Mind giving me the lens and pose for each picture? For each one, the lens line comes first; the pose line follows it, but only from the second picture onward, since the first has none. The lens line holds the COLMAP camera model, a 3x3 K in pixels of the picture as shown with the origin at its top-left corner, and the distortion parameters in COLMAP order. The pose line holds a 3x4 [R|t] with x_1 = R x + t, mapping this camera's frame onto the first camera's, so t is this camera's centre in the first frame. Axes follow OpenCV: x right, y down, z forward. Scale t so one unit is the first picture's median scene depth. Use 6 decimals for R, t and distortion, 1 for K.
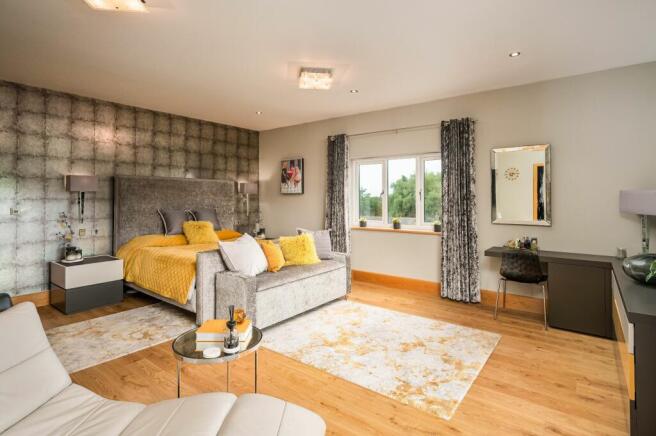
lens RADIAL K [[336.6, 0, 327.0], [0, 336.6, 197.4], [0, 0, 1]] dist [0.000647, -0.000096]
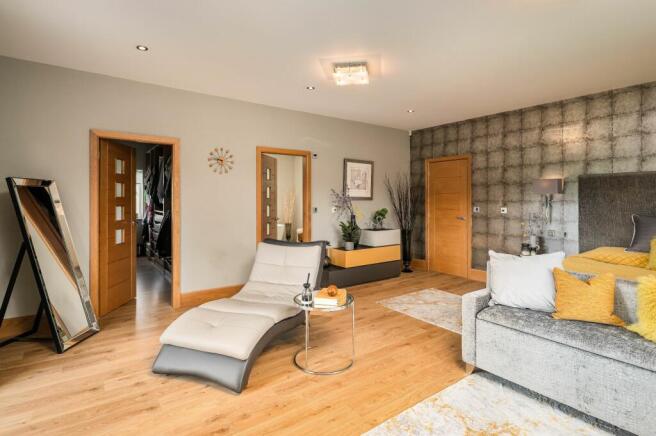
lens RADIAL K [[336.6, 0, 328.6], [0, 336.6, 199.4], [0, 0, 1]] dist [0.000647, -0.000096]
pose [[-0.289557, 0.001246, -0.957160, 0.457600], [0.002143, 0.999997, 0.000654, -0.002862], [0.957158, -0.001862, -0.289559, 0.621131]]
